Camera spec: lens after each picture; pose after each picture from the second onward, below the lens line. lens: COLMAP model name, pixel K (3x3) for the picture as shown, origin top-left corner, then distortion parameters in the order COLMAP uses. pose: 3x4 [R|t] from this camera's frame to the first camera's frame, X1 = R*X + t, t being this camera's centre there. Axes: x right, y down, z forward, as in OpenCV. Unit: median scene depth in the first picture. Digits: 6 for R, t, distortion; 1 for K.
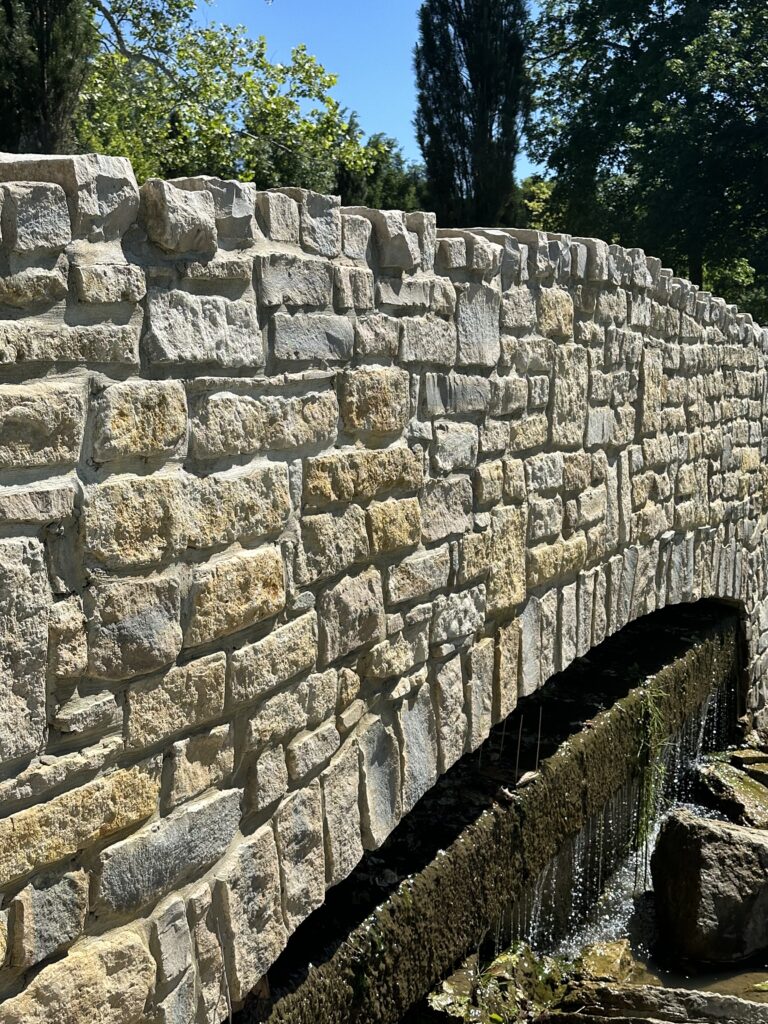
lens RADIAL K [[1240.8, 0, 404.6], [0, 1240.8, 503.3], [0, 0, 1]] dist [0.204157, -0.465071]
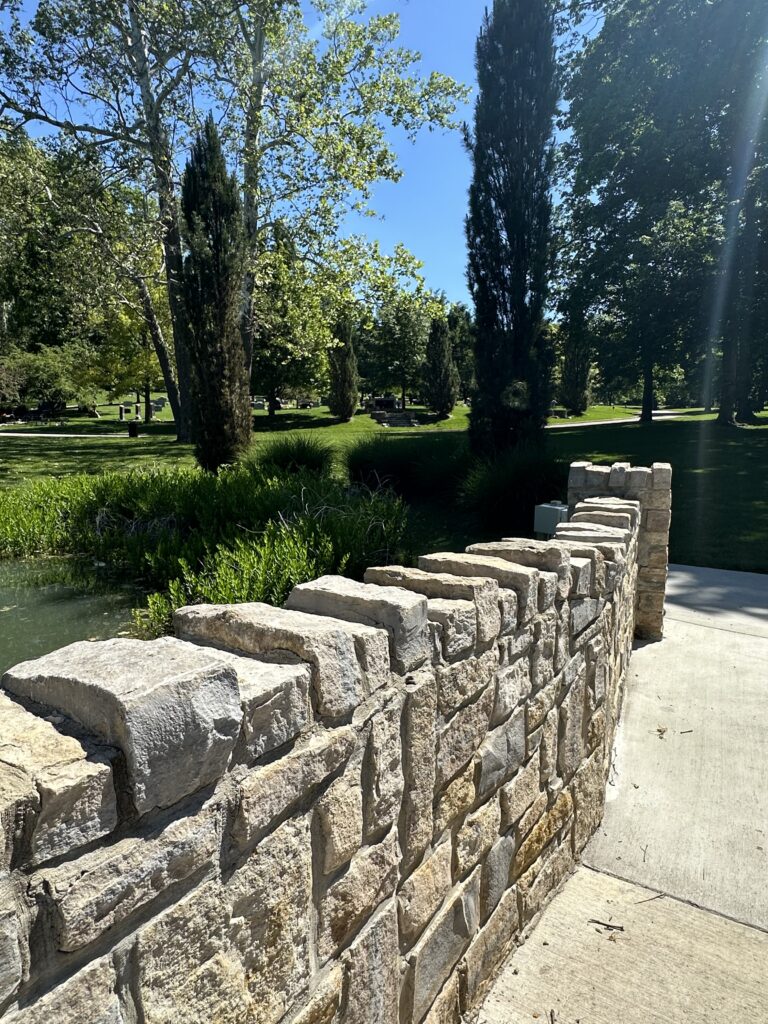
lens RADIAL K [[638.1, 0, 372.8], [0, 638.1, 510.0], [0, 0, 1]] dist [-0.004751, 0.001201]
pose [[0.986985, -0.009201, -0.160547, 0.010165], [0.012617, 0.999715, 0.020269, -0.042178], [0.160314, -0.022031, 0.986820, 0.193098]]
